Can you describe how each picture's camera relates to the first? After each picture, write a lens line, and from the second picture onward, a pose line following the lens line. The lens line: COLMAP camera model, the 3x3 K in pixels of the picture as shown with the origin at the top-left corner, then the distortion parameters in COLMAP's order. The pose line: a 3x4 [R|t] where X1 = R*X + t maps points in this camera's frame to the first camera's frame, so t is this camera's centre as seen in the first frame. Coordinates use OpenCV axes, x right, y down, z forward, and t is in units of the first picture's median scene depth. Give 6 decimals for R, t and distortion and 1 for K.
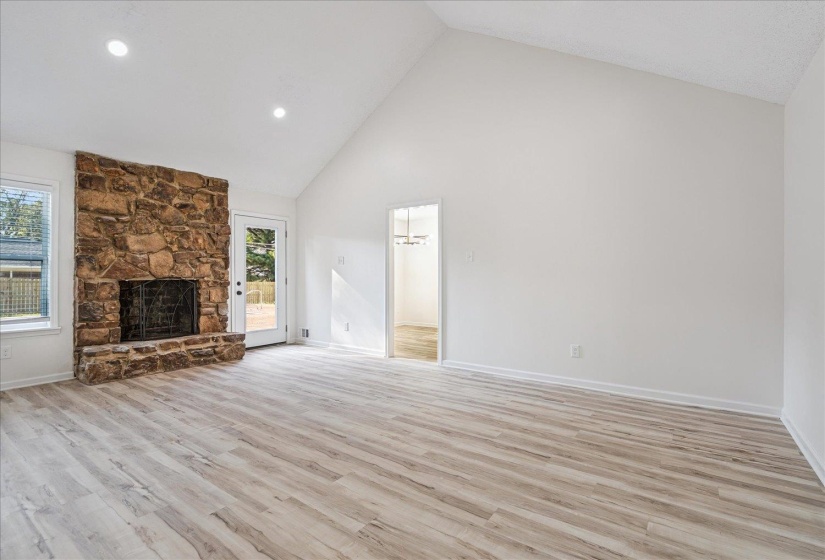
lens RADIAL K [[374.6, 0, 420.0], [0, 374.6, 277.4], [0, 0, 1]] dist [-0.003786, 0.000207]
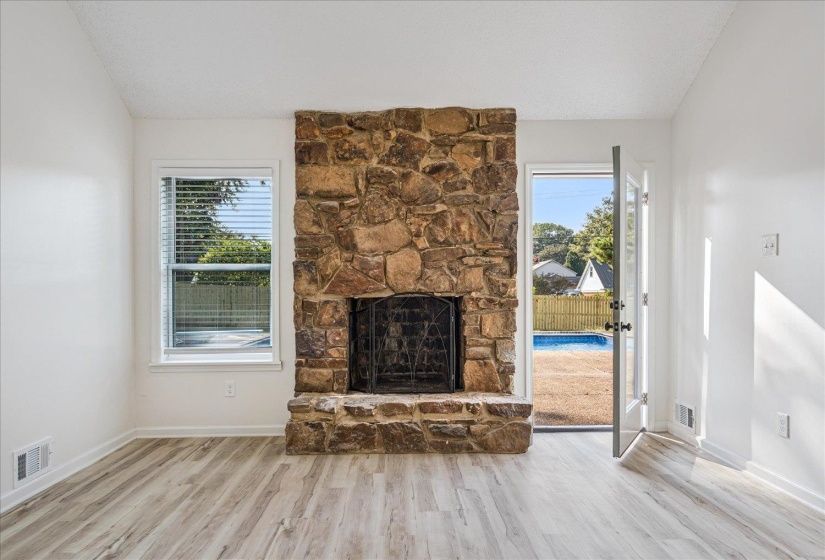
lens RADIAL K [[521.1, 0, 405.7], [0, 521.1, 304.4], [0, 0, 1]] dist [0.006724, 0.000310]
pose [[0.586564, 0.015647, -0.809752, -0.003113], [0.006014, 0.999702, 0.023674, -0.000900], [0.809881, -0.018756, 0.586295, 0.534419]]
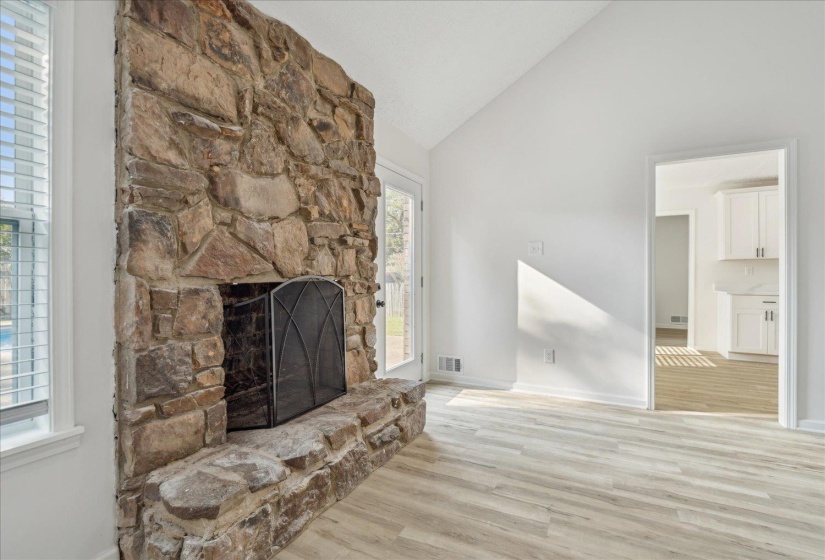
lens RADIAL K [[374.6, 0, 432.0], [0, 374.6, 278.5], [0, 0, 1]] dist [-0.003786, 0.000207]
pose [[0.988541, -0.000775, 0.150950, -0.626724], [-0.000378, 0.999971, 0.007609, -0.000549], [-0.150952, -0.007579, 0.988512, 0.557692]]
